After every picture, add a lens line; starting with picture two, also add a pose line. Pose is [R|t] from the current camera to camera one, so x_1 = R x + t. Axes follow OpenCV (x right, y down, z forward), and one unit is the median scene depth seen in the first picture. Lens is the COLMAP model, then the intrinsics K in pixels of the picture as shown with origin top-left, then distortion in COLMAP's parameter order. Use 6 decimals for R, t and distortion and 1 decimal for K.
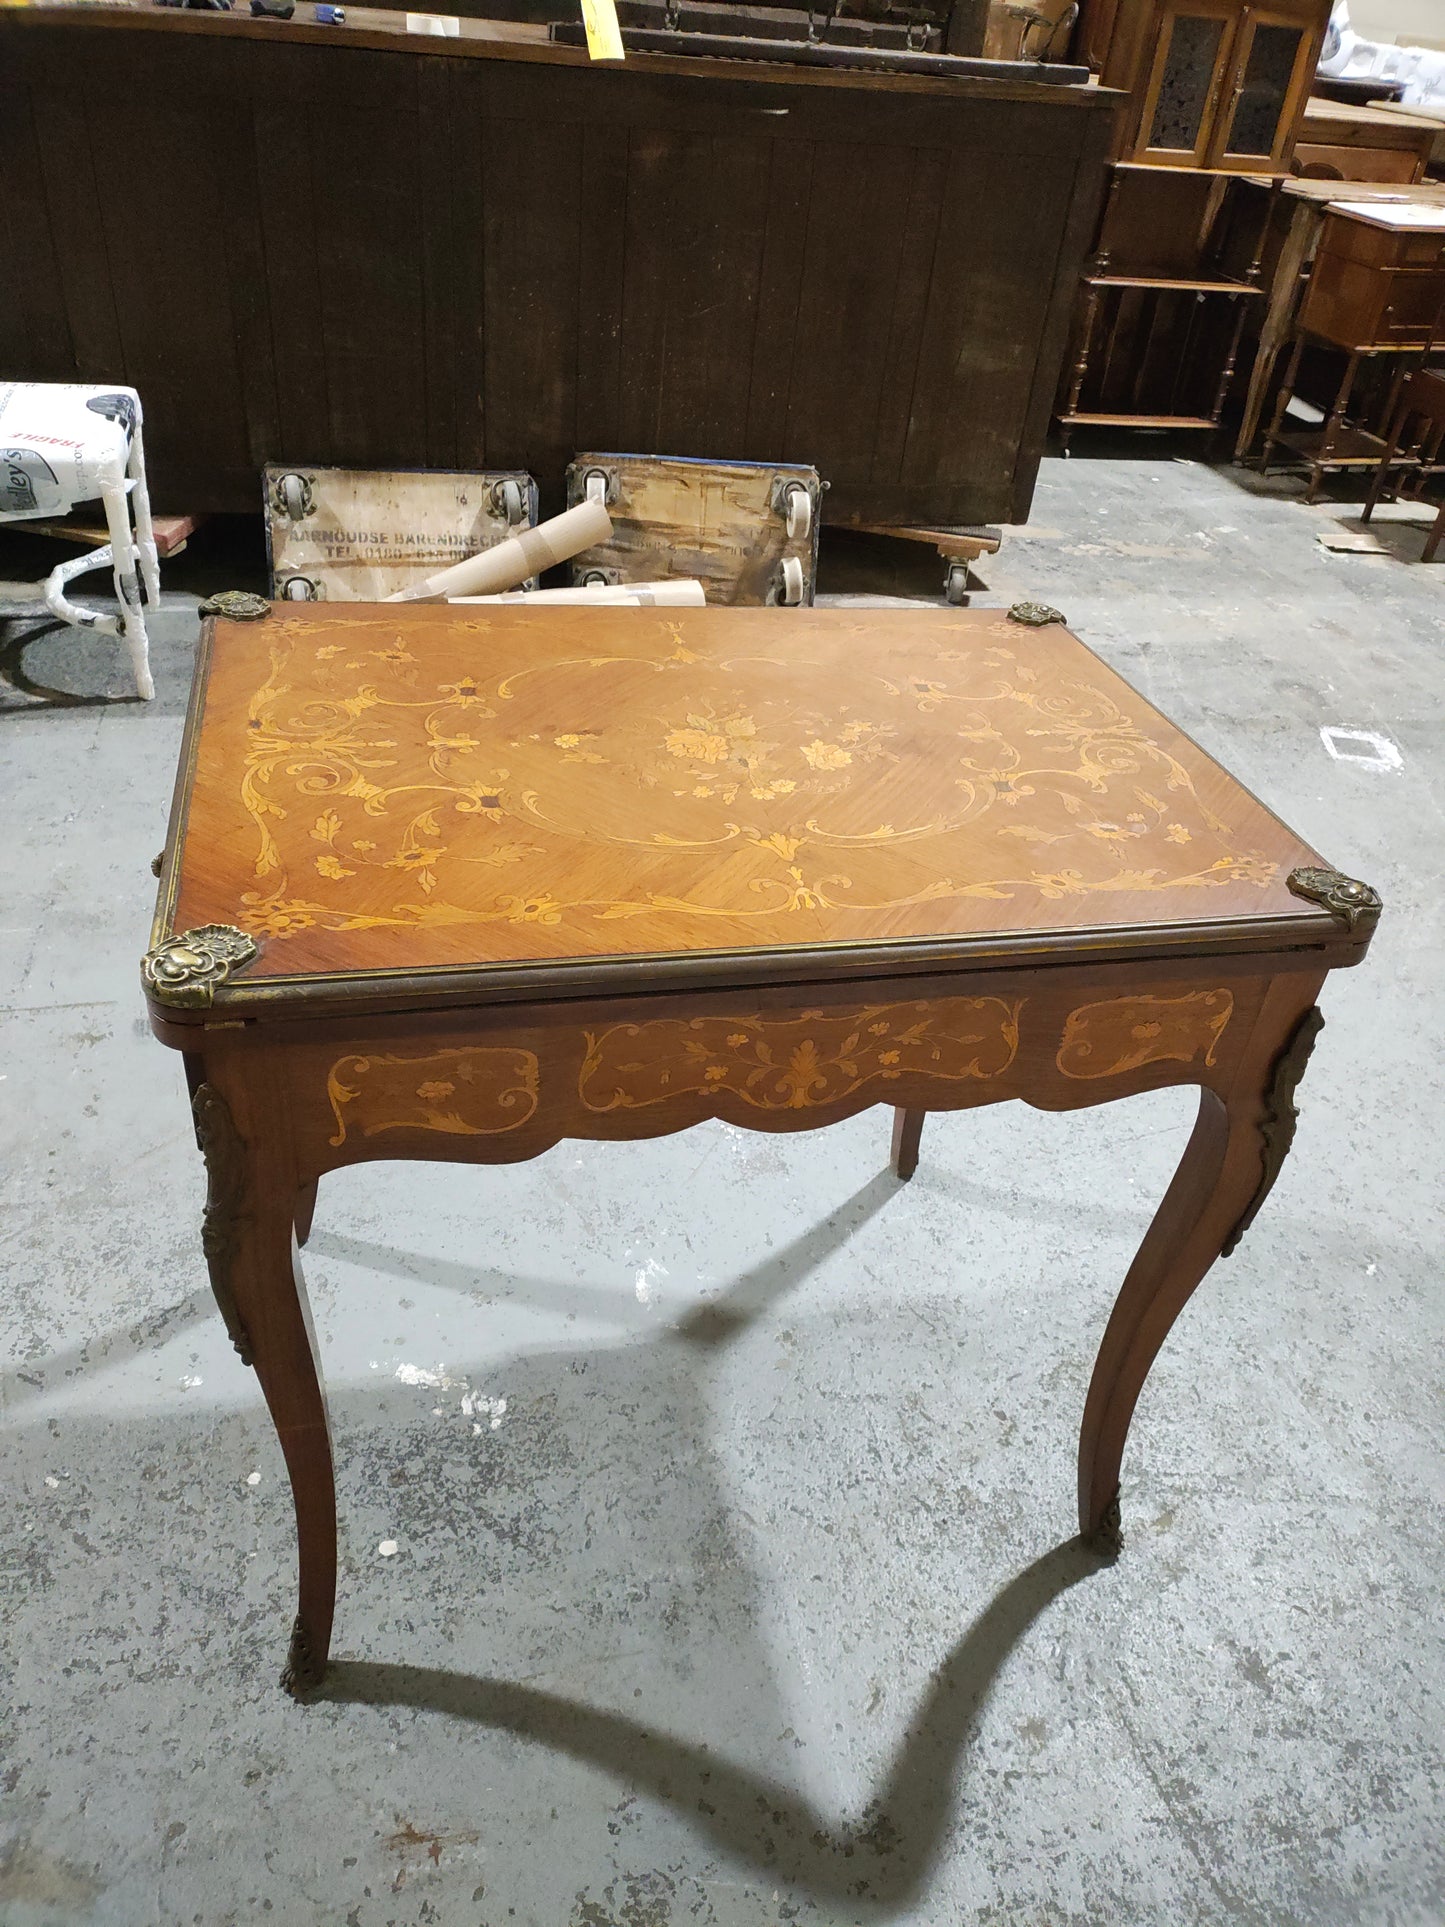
lens RADIAL K [[1441.7, 0, 752.9], [0, 1441.7, 909.2], [0, 0, 1]] dist [-0.002234, -0.011944]
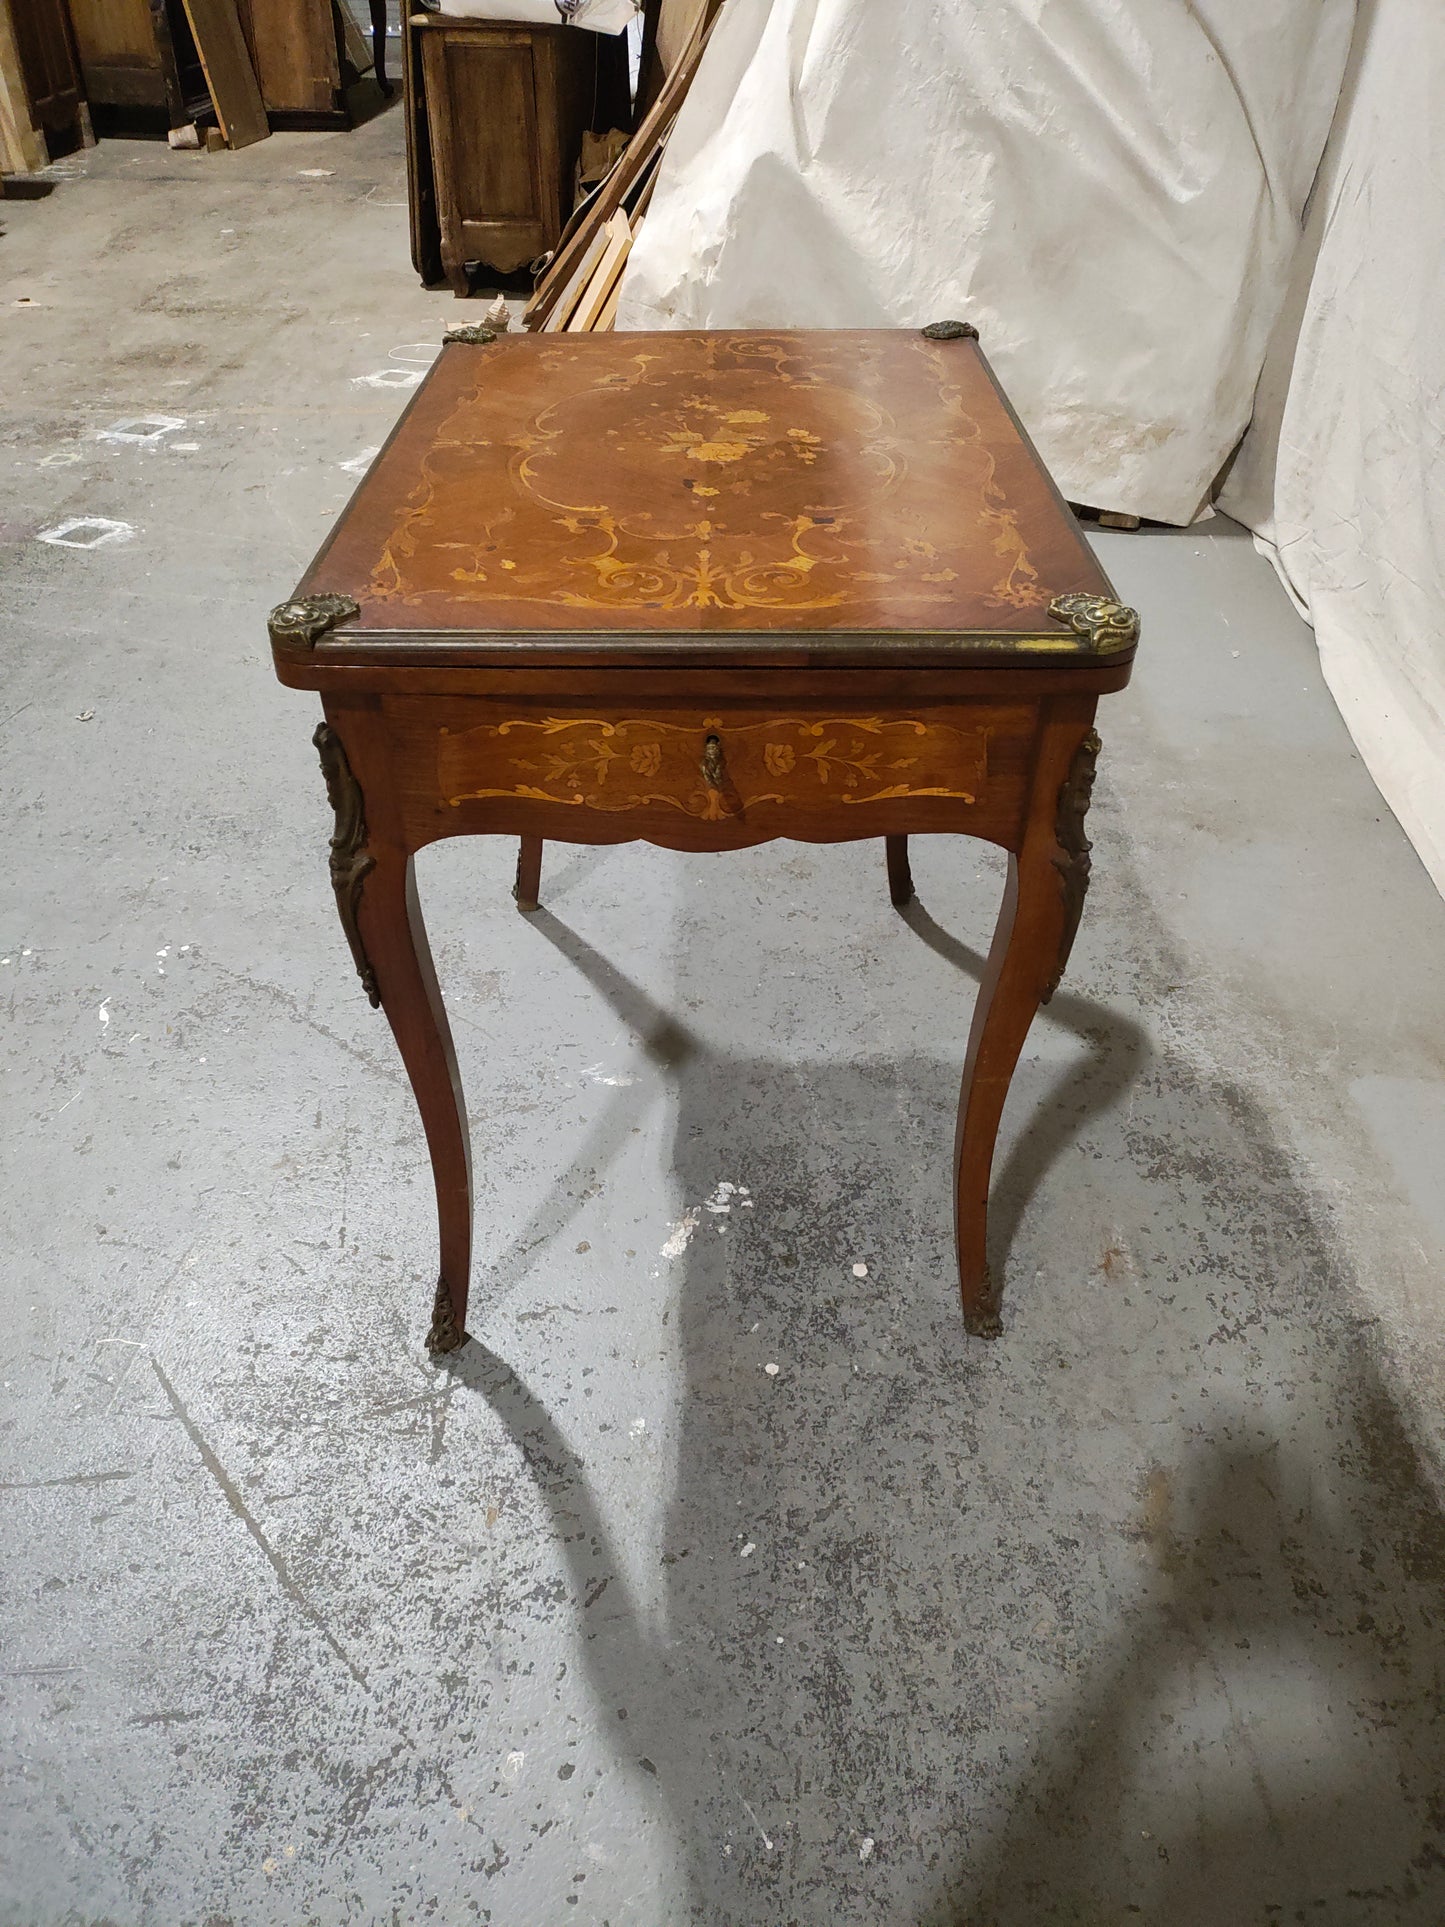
lens RADIAL K [[1408.6, 0, 708.6], [0, 1408.6, 965.8], [0, 0, 1]] dist [0.104743, -0.088497]
pose [[0.239182, -0.665804, 0.706751, -0.864184], [0.553642, 0.691476, 0.464048, -0.282708], [-0.797667, 0.280295, 0.534006, 0.422608]]
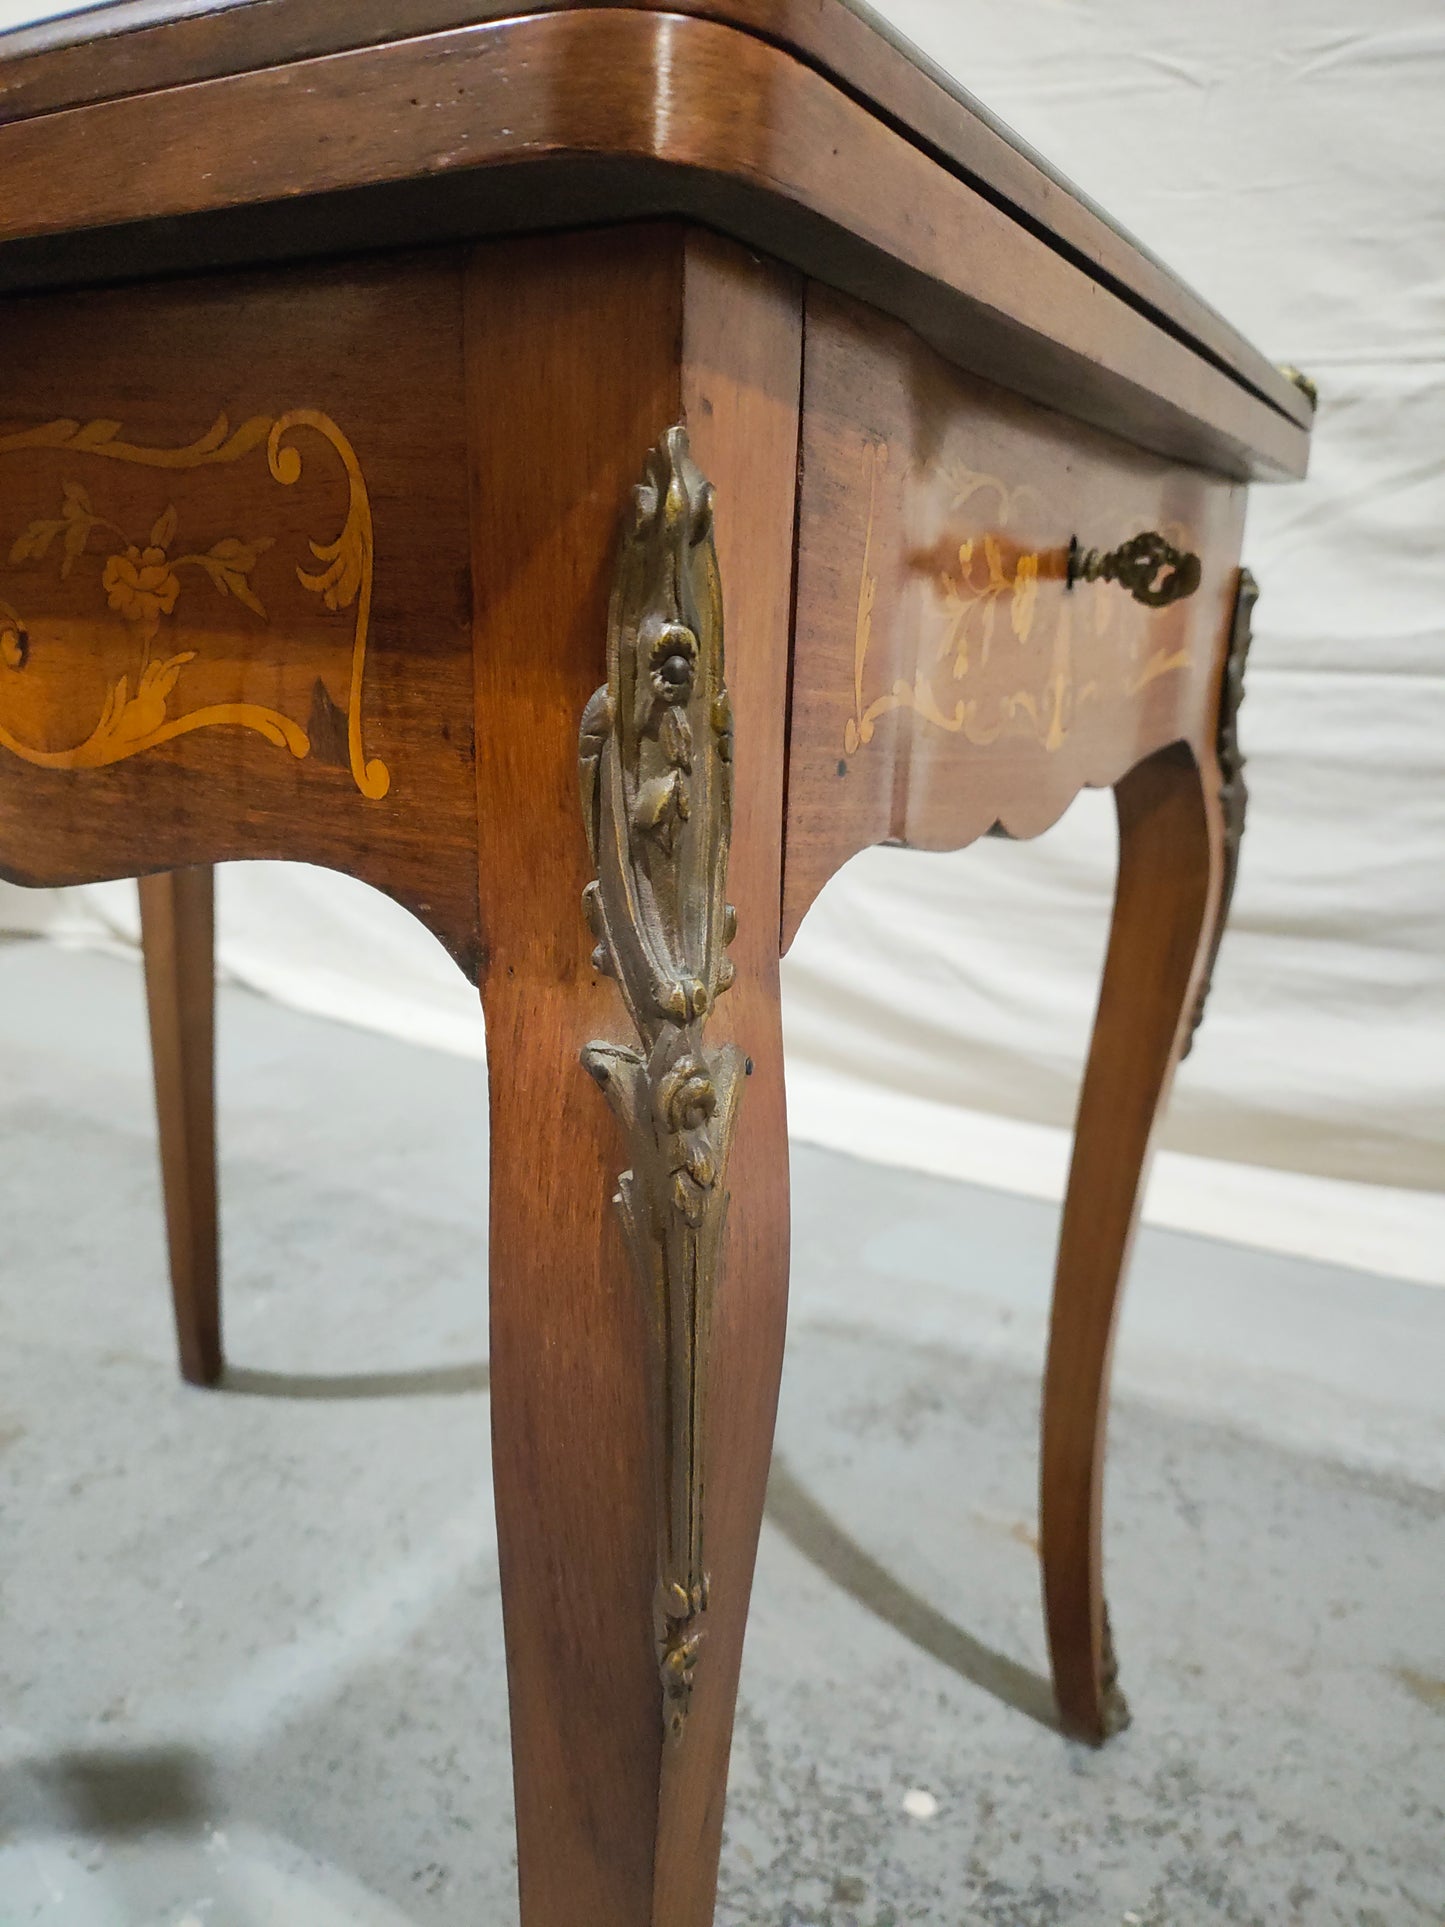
lens RADIAL K [[1497.6, 0, 721.1], [0, 1497.6, 931.0], [0, 0, 1]] dist [-0.000646, -0.008964]
pose [[-0.739094, -0.269384, 0.617392, -0.457688], [0.283211, 0.707333, 0.647666, -0.226144], [-0.611173, 0.653538, -0.446493, 1.046043]]
